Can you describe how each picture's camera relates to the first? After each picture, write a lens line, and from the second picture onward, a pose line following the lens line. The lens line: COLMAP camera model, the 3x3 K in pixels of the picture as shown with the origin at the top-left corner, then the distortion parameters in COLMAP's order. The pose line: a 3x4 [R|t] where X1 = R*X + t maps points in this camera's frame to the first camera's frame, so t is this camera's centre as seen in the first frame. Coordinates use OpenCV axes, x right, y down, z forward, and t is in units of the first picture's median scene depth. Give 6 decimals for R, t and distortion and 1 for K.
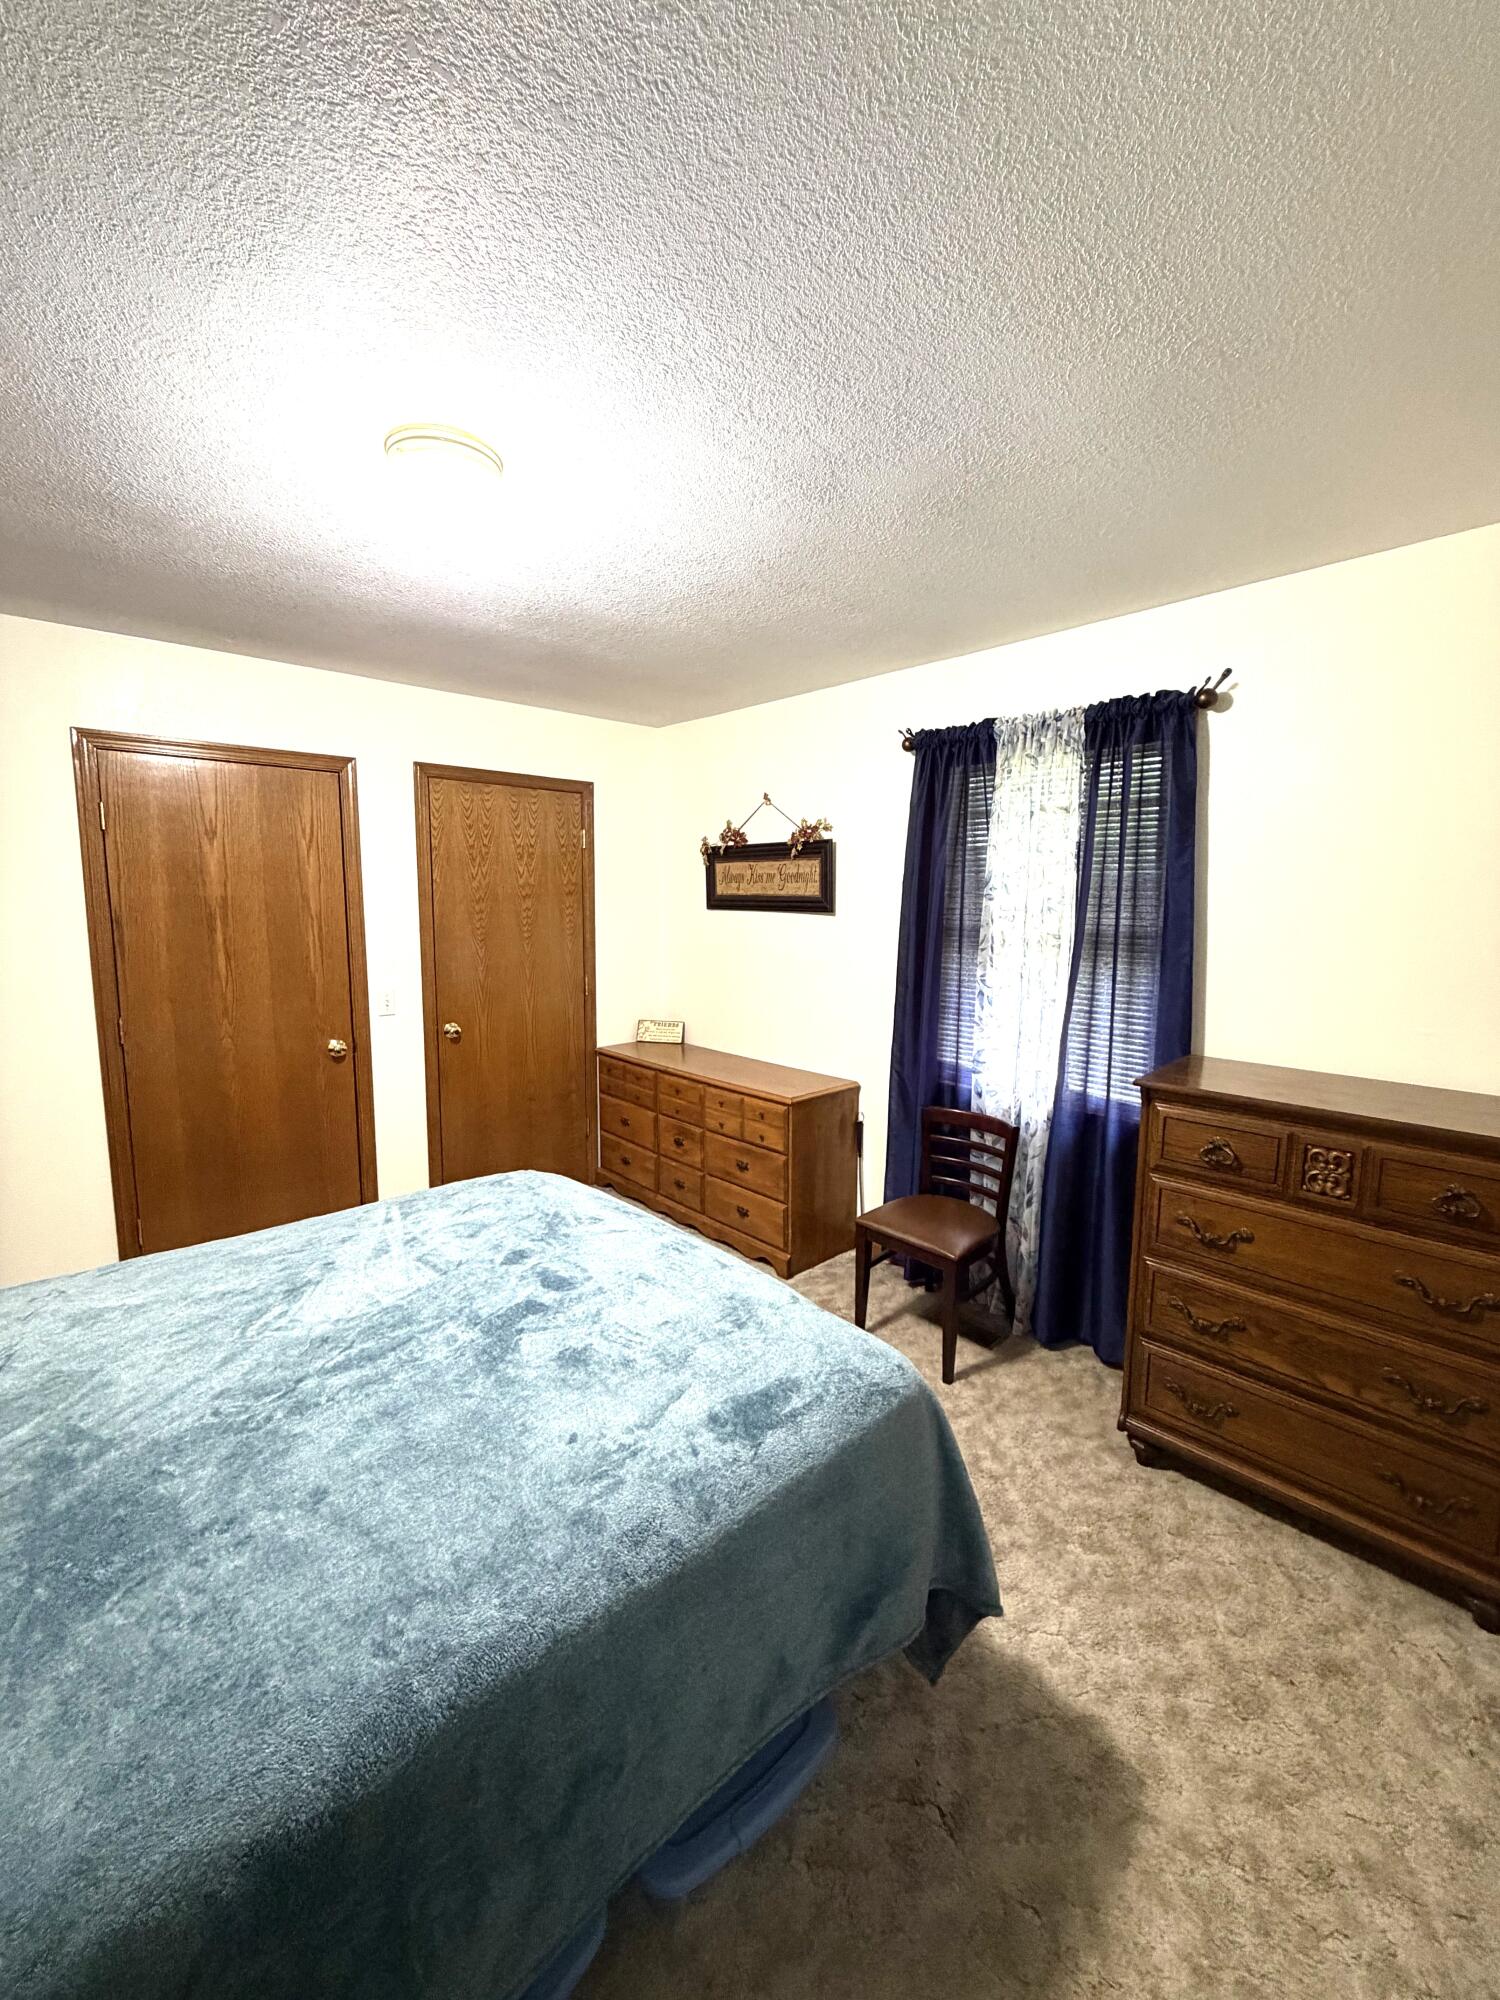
lens RADIAL K [[804.5, 0, 751.7], [0, 804.5, 992.1], [0, 0, 1]] dist [0.001369, -0.000920]
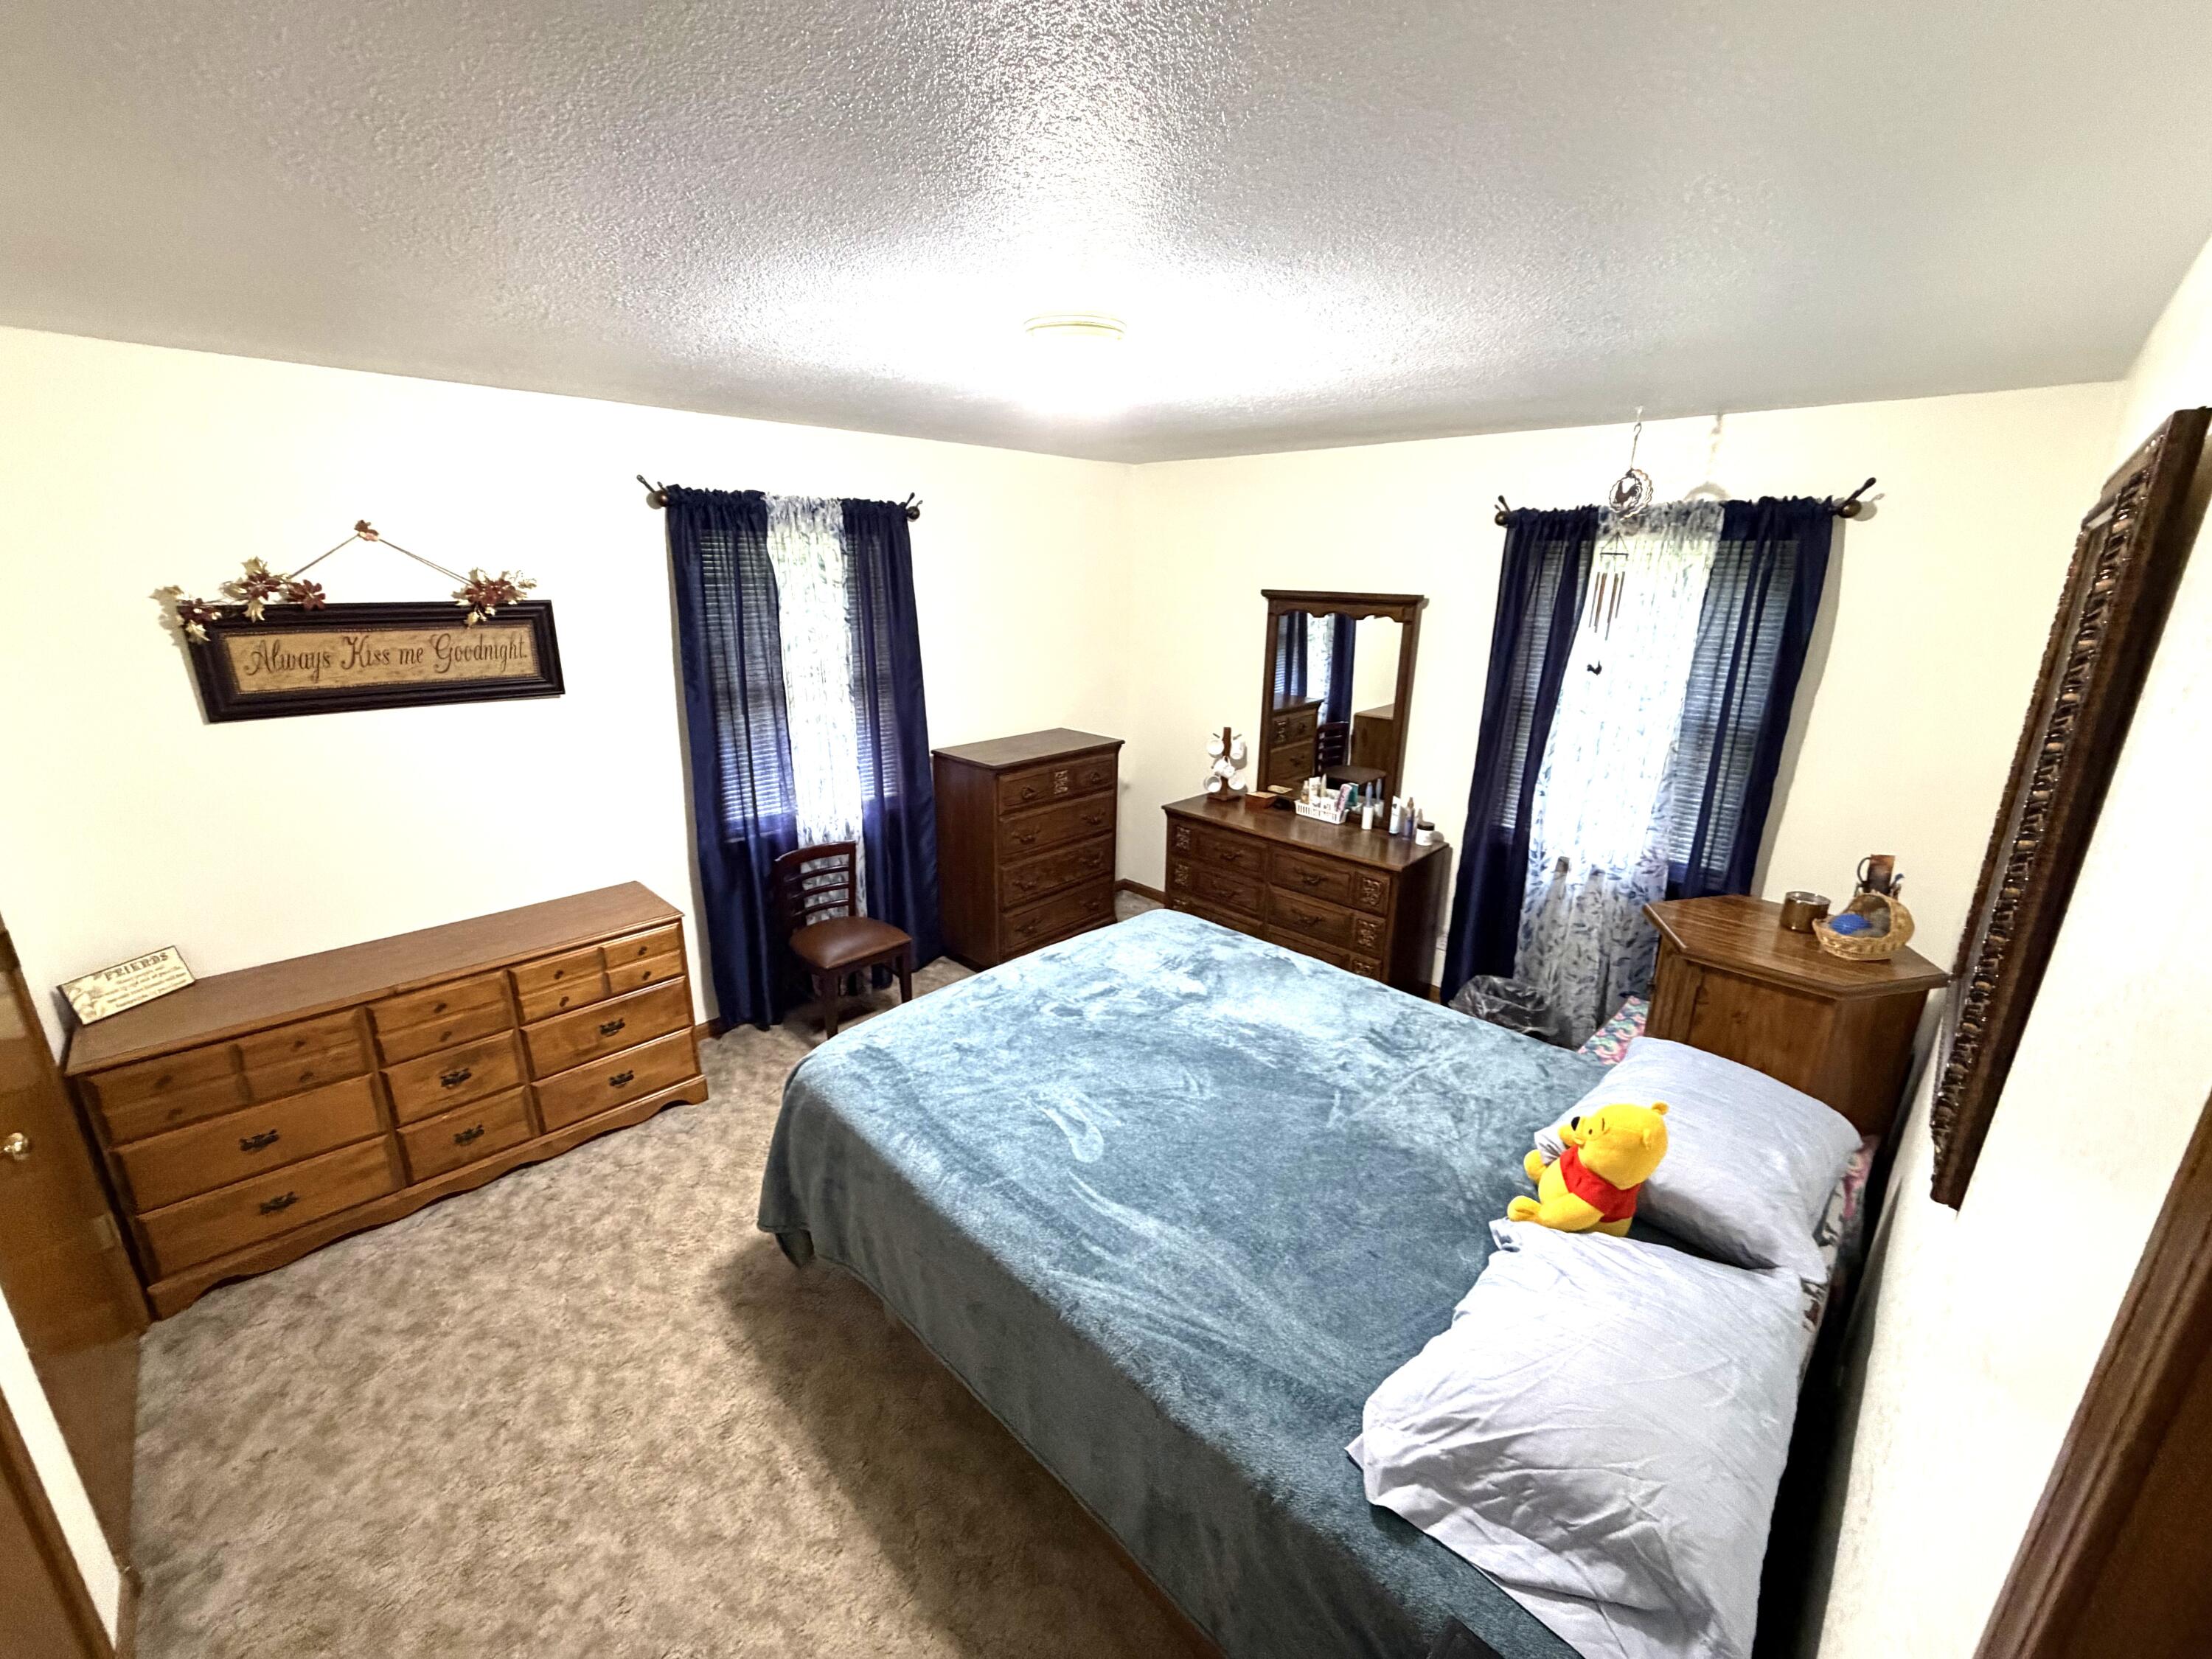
lens RADIAL K [[889.7, 0, 1103.4], [0, 889.7, 830.8], [0, 0, 1]] dist [0.001369, -0.000920]
pose [[-0.045662, -0.297905, 0.953503, -0.786465], [0.107391, 0.947503, 0.301173, -0.174734], [-0.993168, 0.116150, -0.011272, 0.487019]]
